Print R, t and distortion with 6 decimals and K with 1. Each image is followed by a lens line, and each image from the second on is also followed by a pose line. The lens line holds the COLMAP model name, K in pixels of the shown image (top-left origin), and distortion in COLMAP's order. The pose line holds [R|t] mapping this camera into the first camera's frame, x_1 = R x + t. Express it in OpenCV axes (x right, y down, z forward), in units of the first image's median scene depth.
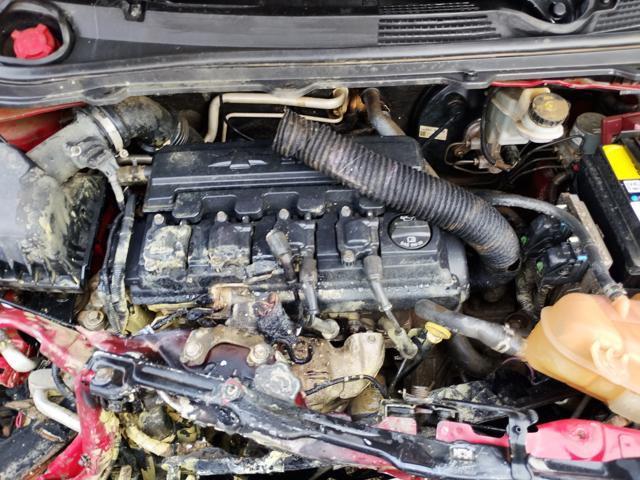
lens RADIAL K [[529.6, 0, 320.0], [0, 529.6, 240.0], [0, 0, 1]] dist [0.059261, -0.079840]
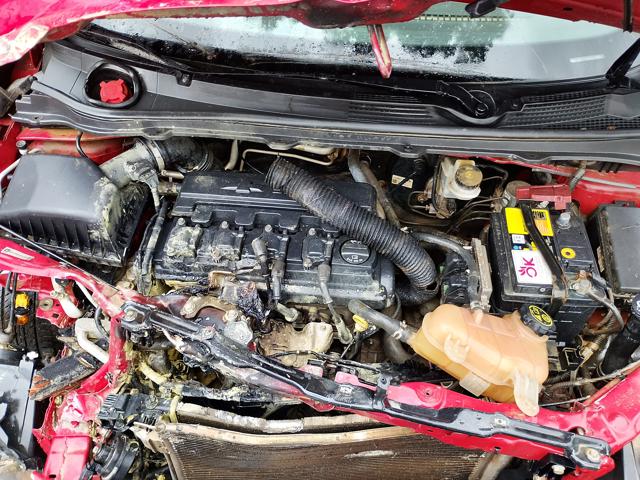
lens RADIAL K [[529.6, 0, 320.0], [0, 529.6, 240.0], [0, 0, 1]] dist [0.059261, -0.079840]
pose [[0.990822, 0.122382, -0.057402, 0.158279], [-0.124844, 0.991310, -0.041464, 0.023937], [0.051829, 0.048250, 0.997490, -0.412271]]
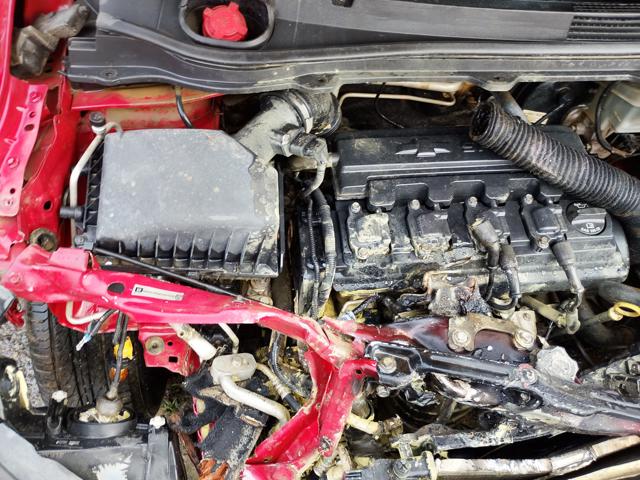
lens RADIAL K [[529.6, 0, 320.0], [0, 529.6, 240.0], [0, 0, 1]] dist [0.059261, -0.079840]
pose [[0.989044, -0.010751, 0.147232, -0.536516], [0.000668, 0.997660, 0.068363, -0.047051], [-0.147622, -0.067516, 0.986737, 0.007709]]
